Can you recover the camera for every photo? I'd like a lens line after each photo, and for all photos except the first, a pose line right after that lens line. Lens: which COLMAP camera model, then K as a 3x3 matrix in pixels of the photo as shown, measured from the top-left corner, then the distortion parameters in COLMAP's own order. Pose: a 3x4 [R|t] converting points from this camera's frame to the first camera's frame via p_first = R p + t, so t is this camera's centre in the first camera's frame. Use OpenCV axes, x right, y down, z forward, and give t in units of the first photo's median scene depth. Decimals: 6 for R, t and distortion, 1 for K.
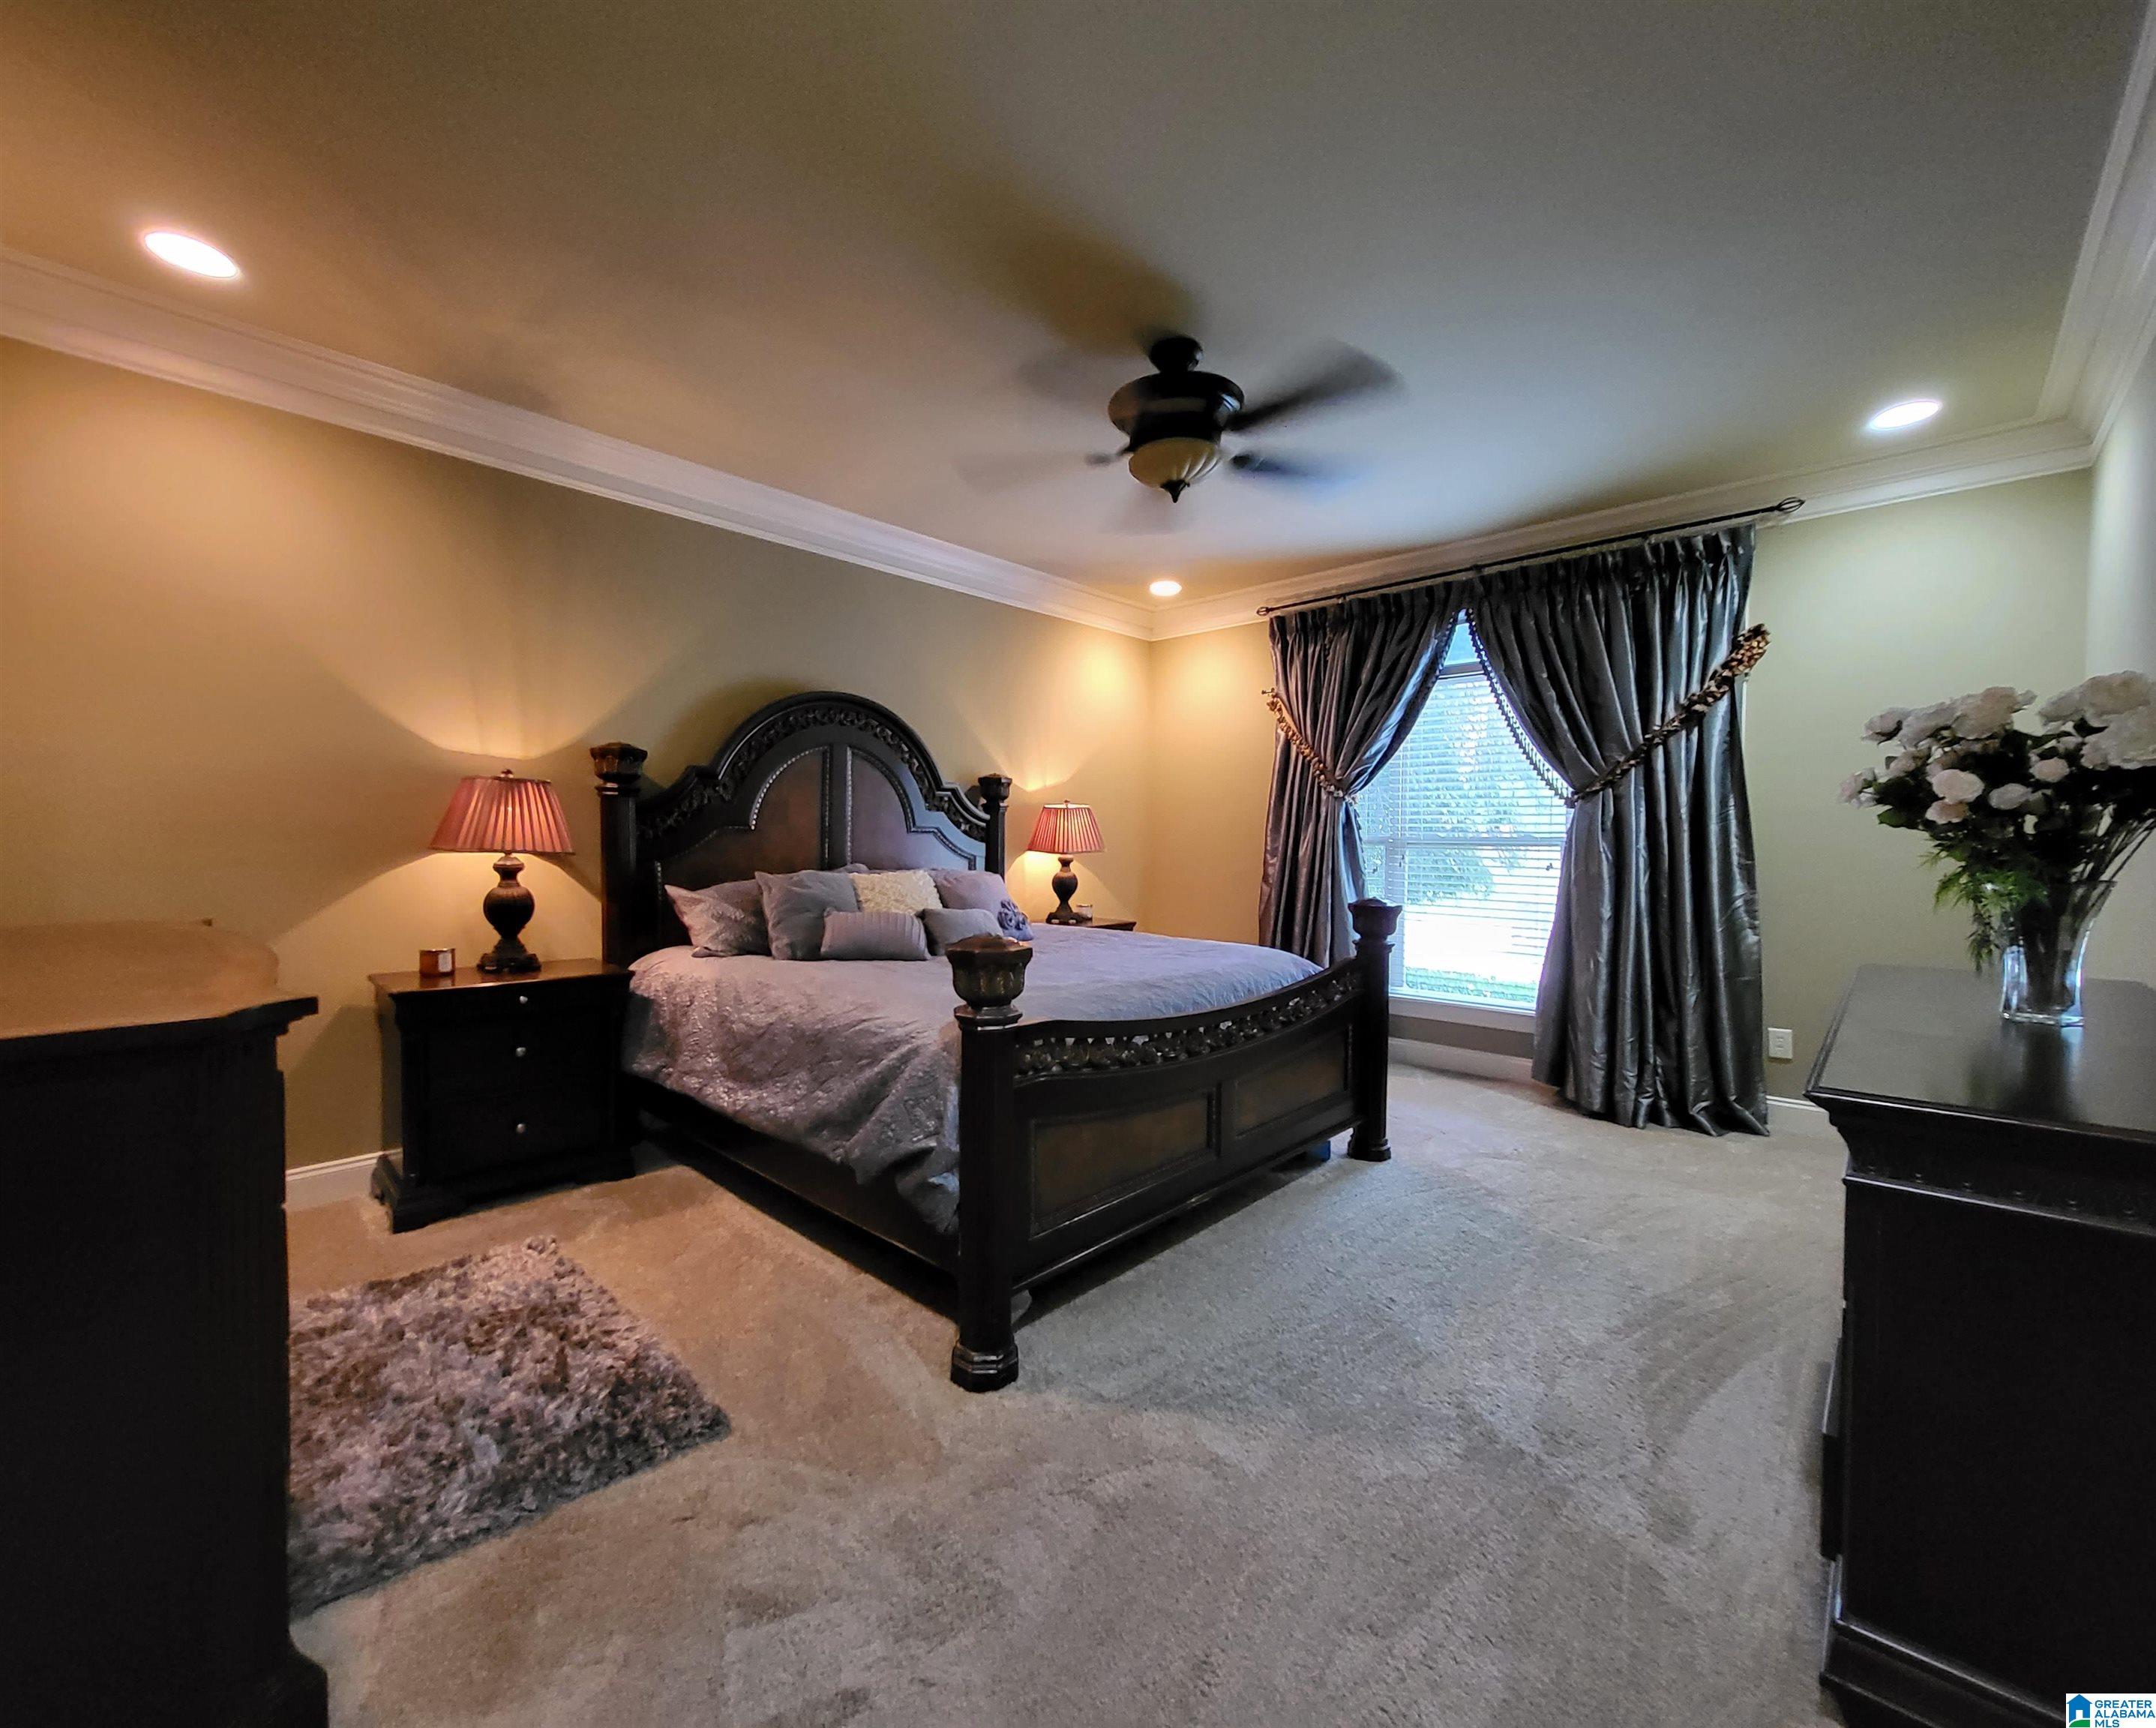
lens RADIAL K [[897.8, 0, 1068.2], [0, 897.8, 863.6], [0, 0, 1]] dist [0.001545, -0.000009]
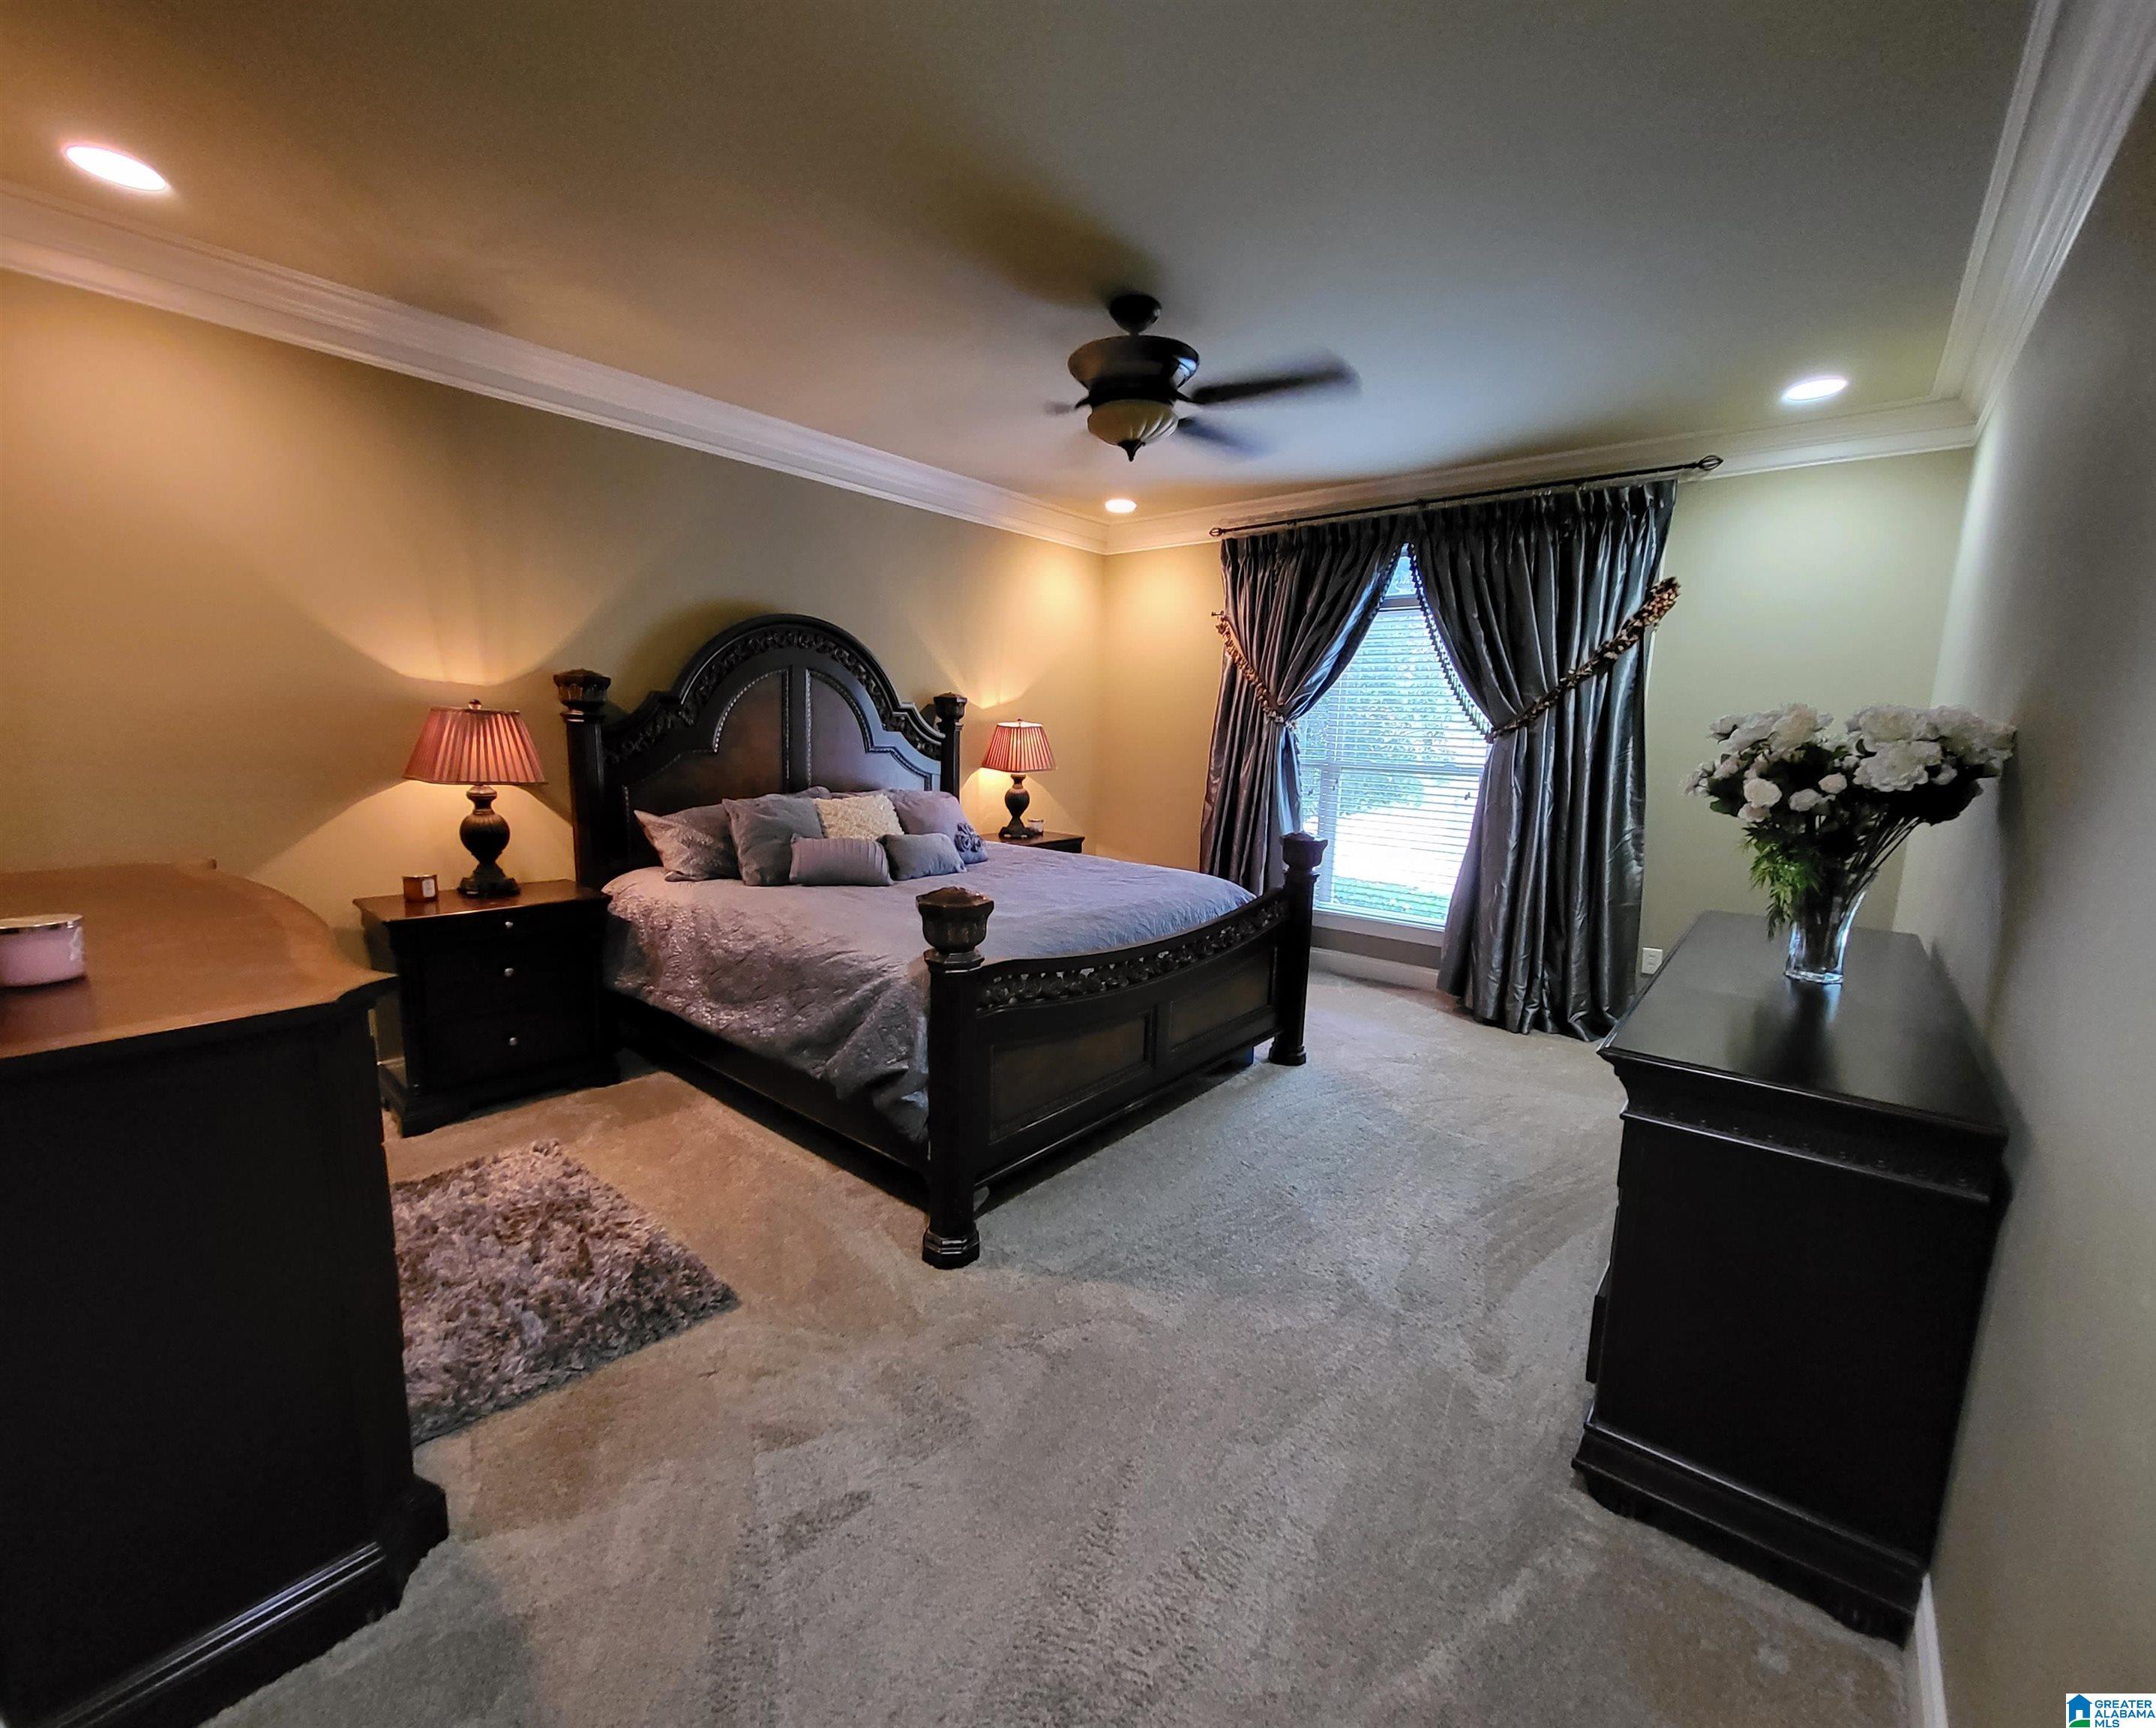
lens RADIAL K [[897.8, 0, 1068.2], [0, 897.8, 863.6], [0, 0, 1]] dist [0.001545, -0.000009]
pose [[0.998266, 0.010278, 0.057964, -0.008396], [-0.017415, 0.992129, 0.124003, -0.065908], [-0.056234, -0.124798, 0.990587, -0.084111]]
